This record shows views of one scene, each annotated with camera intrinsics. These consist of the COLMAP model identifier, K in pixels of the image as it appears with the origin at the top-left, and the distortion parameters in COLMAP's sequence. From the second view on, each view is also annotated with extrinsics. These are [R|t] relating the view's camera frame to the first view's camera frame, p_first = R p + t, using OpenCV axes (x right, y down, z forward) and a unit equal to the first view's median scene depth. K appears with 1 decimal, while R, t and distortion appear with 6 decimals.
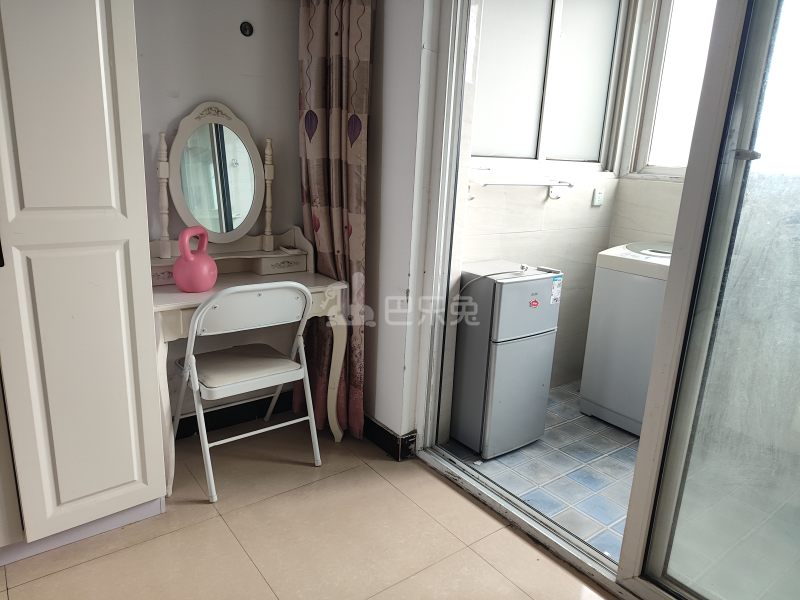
lens RADIAL K [[568.4, 0, 400.0], [0, 568.4, 300.0], [0, 0, 1]] dist [0.094882, 0.001090]
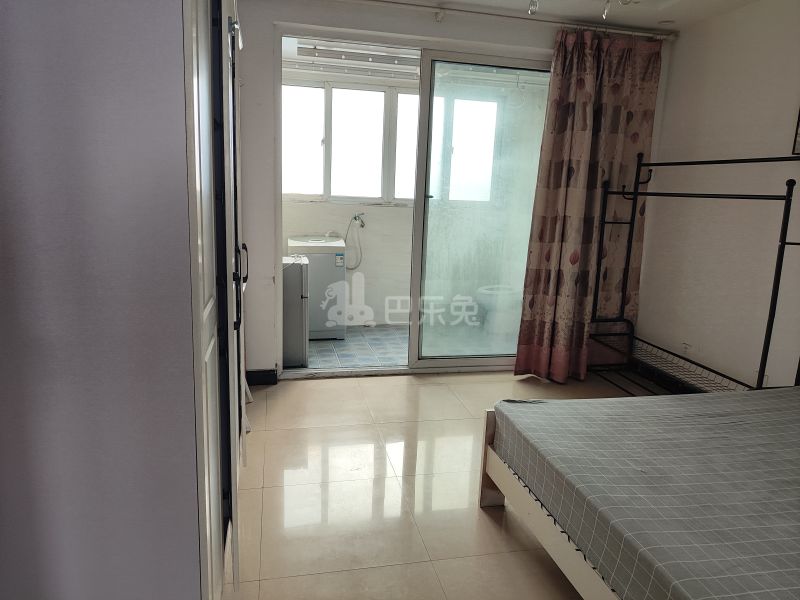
lens RADIAL K [[555.2, 0, 400.0], [0, 555.2, 300.0], [0, 0, 1]] dist [0.000718, -0.022293]
pose [[0.420019, -0.197407, 0.885785, -0.389187], [0.210694, 0.970597, 0.116401, -0.017579], [-0.882719, 0.137739, 0.449261, -0.010309]]
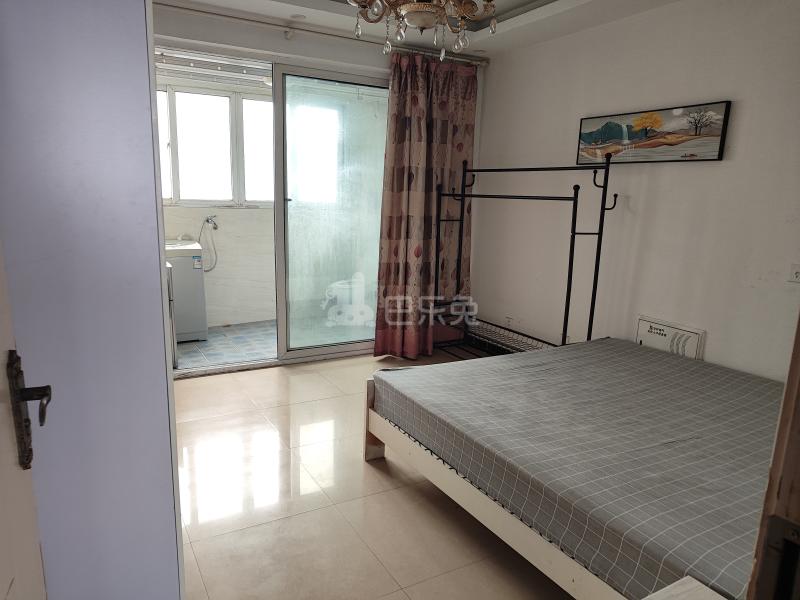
lens RADIAL K [[549.4, 0, 399.6], [0, 549.4, 311.9], [0, 0, 1]] dist [0.066531, -0.229297]
pose [[0.132777, -0.239380, 0.961804, -0.448908], [0.228940, 0.951561, 0.205225, -0.026320], [-0.964343, 0.192946, 0.181149, -0.002960]]
